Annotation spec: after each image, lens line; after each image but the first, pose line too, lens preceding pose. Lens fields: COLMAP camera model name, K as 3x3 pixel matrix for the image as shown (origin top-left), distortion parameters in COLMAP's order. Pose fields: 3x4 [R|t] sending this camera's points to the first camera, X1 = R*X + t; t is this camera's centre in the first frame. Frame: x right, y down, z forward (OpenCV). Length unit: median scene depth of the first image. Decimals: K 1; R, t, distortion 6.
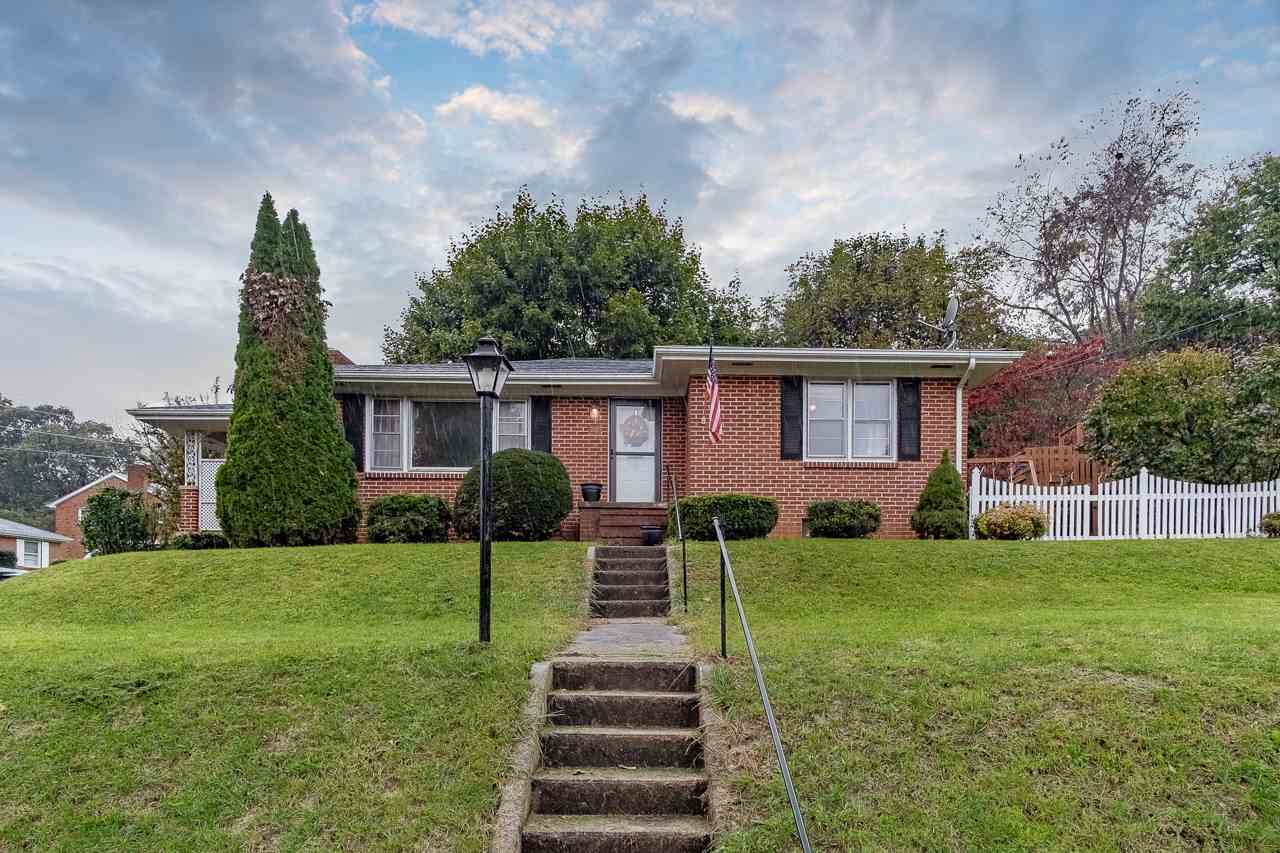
lens RADIAL K [[746.3, 0, 641.0], [0, 746.3, 570.1], [0, 0, 1]] dist [0.000211, 0.000242]
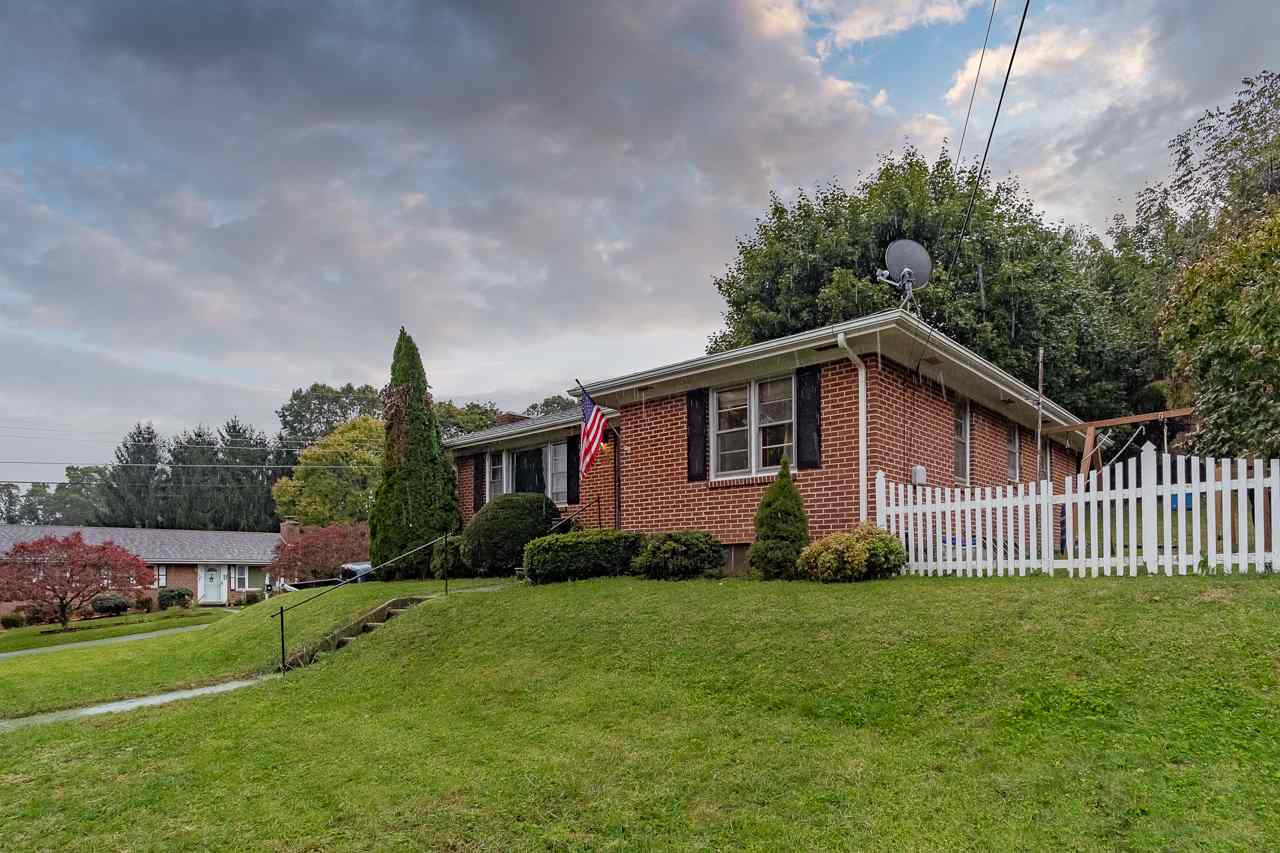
lens RADIAL K [[744.5, 0, 646.0], [0, 744.5, 466.7], [0, 0, 1]] dist [0.000357, 0.000163]
pose [[0.729367, -0.102527, -0.676396, 0.781775], [0.043809, 0.993677, -0.103380, -0.074080], [0.682718, 0.045770, 0.729247, 0.291754]]
